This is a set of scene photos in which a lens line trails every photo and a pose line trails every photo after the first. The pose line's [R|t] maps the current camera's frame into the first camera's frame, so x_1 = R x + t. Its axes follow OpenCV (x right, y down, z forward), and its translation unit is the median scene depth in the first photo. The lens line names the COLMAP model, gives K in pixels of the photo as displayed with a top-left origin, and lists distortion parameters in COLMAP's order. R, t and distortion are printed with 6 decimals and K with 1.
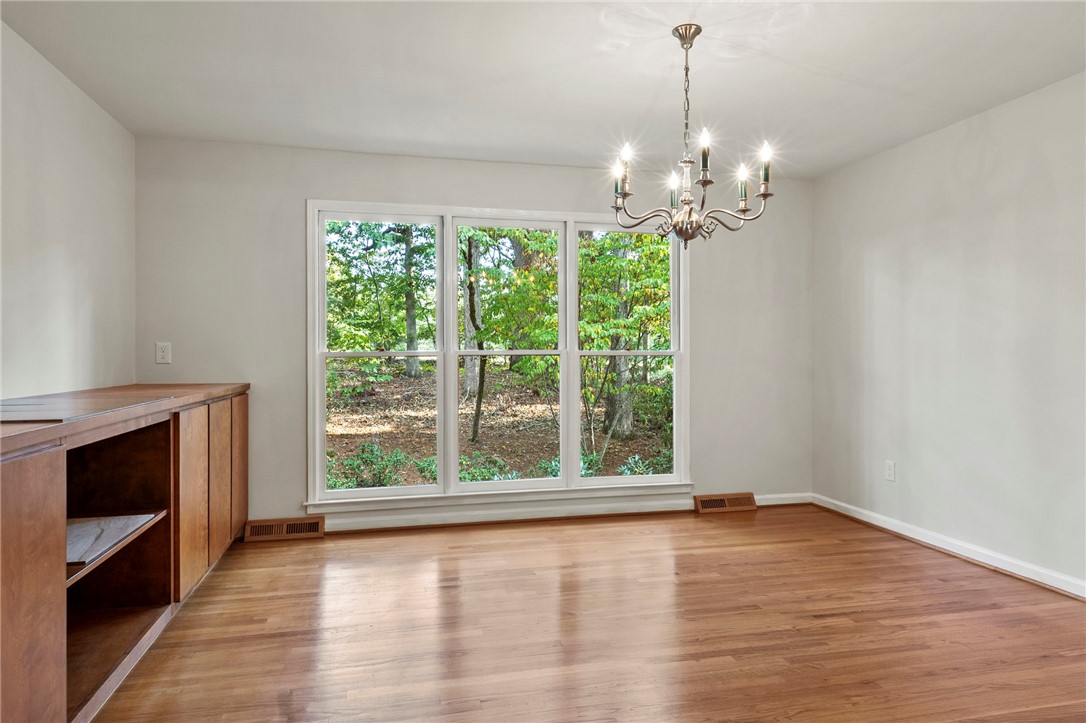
lens RADIAL K [[681.7, 0, 543.2], [0, 681.7, 348.4], [0, 0, 1]] dist [0.000536, 0.000239]
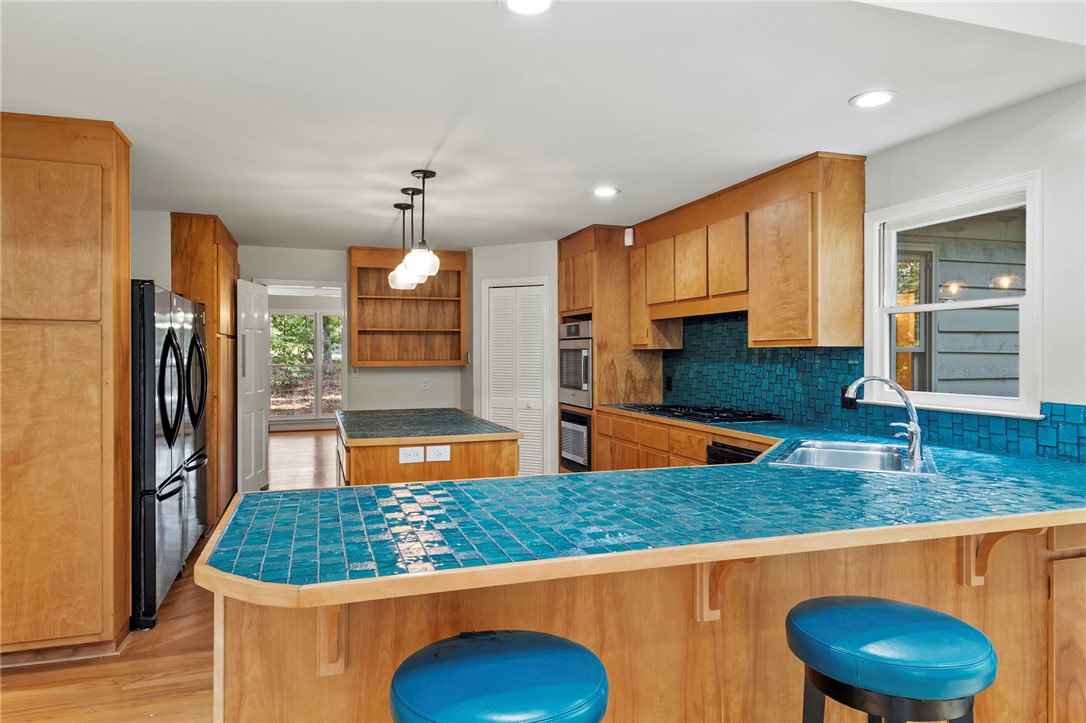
lens RADIAL K [[681.7, 0, 543.2], [0, 681.7, 348.4], [0, 0, 1]] dist [0.000536, 0.000239]
pose [[0.995847, 0.007880, 0.090697, 0.174909], [-0.008242, 0.999959, 0.003617, -0.026590], [-0.090665, -0.004349, 0.995872, -0.611974]]
